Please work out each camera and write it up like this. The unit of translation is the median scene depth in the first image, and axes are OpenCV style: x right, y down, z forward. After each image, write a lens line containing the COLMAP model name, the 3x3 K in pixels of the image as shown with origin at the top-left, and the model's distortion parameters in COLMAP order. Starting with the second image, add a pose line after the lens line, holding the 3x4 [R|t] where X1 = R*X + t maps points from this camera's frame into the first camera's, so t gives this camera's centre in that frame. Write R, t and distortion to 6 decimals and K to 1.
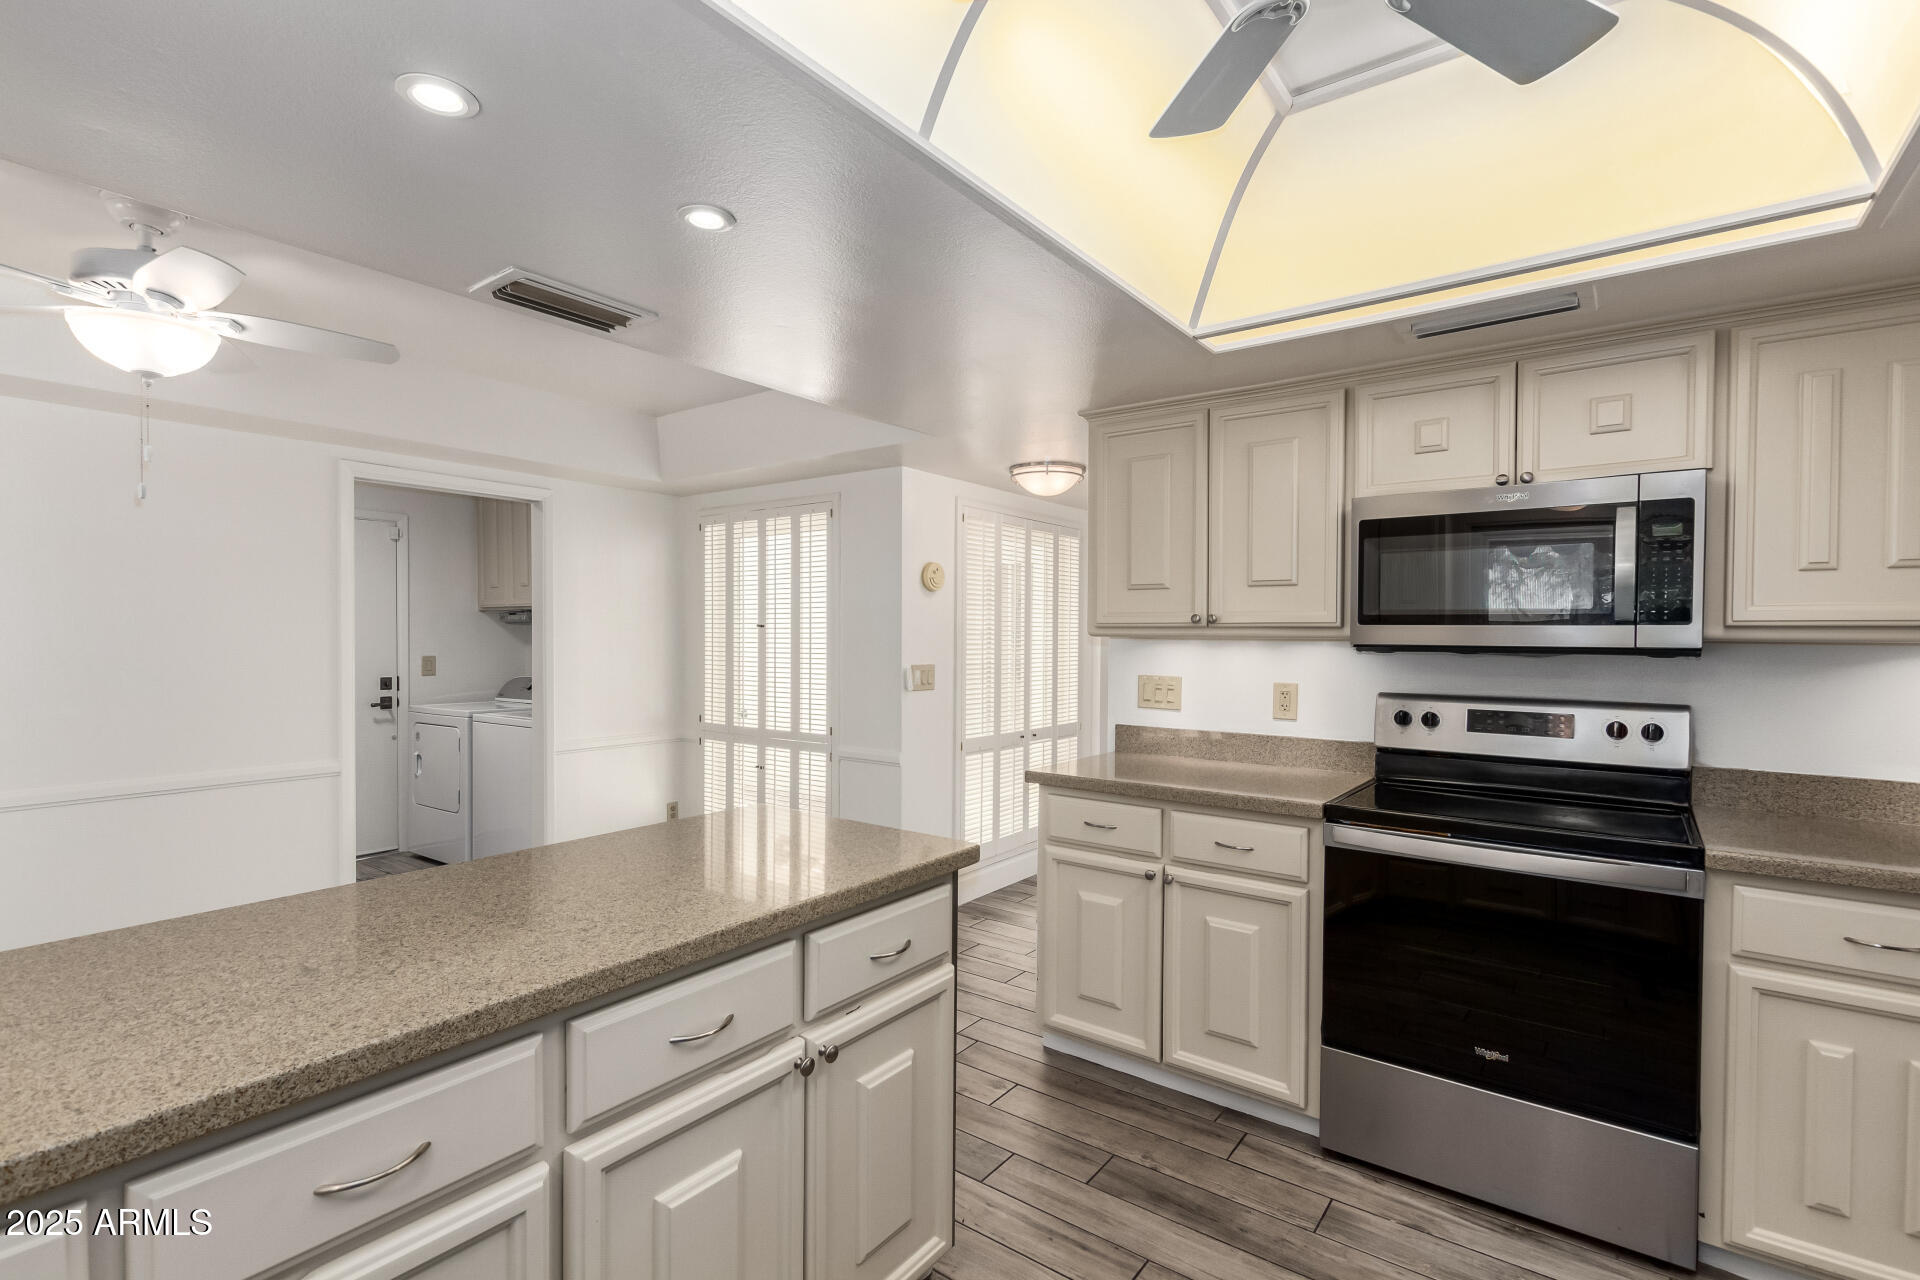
lens RADIAL K [[884.9, 0, 964.6], [0, 884.9, 644.9], [0, 0, 1]] dist [0.007619, -0.003688]
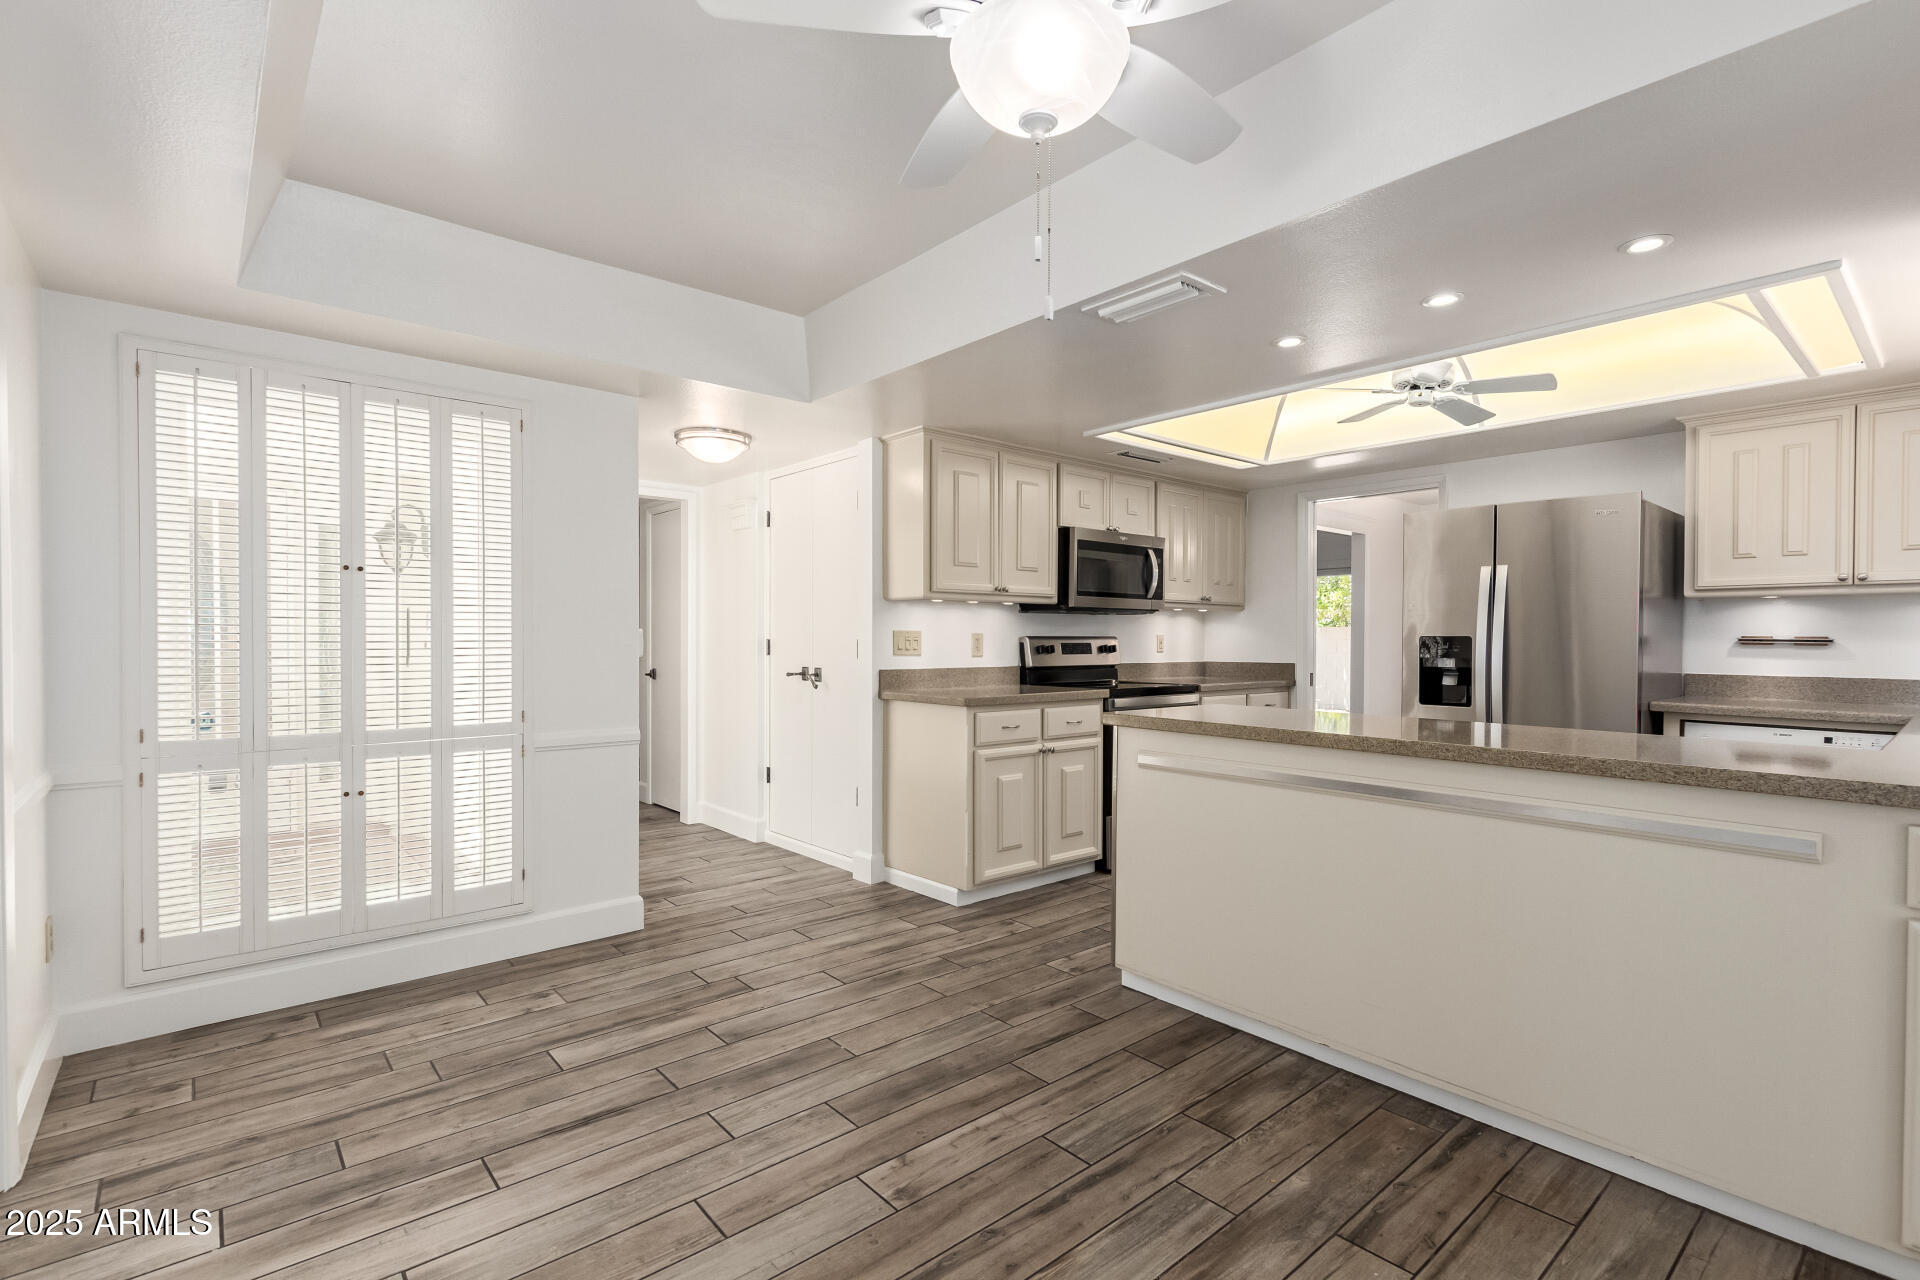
lens RADIAL K [[884.9, 0, 961.9], [0, 884.9, 640.4], [0, 0, 1]] dist [0.007619, -0.003688]
pose [[0.219632, -0.008350, 0.975547, -1.059756], [0.009209, 0.999937, 0.006485, 0.041591], [-0.975539, 0.007560, 0.219695, 0.622712]]
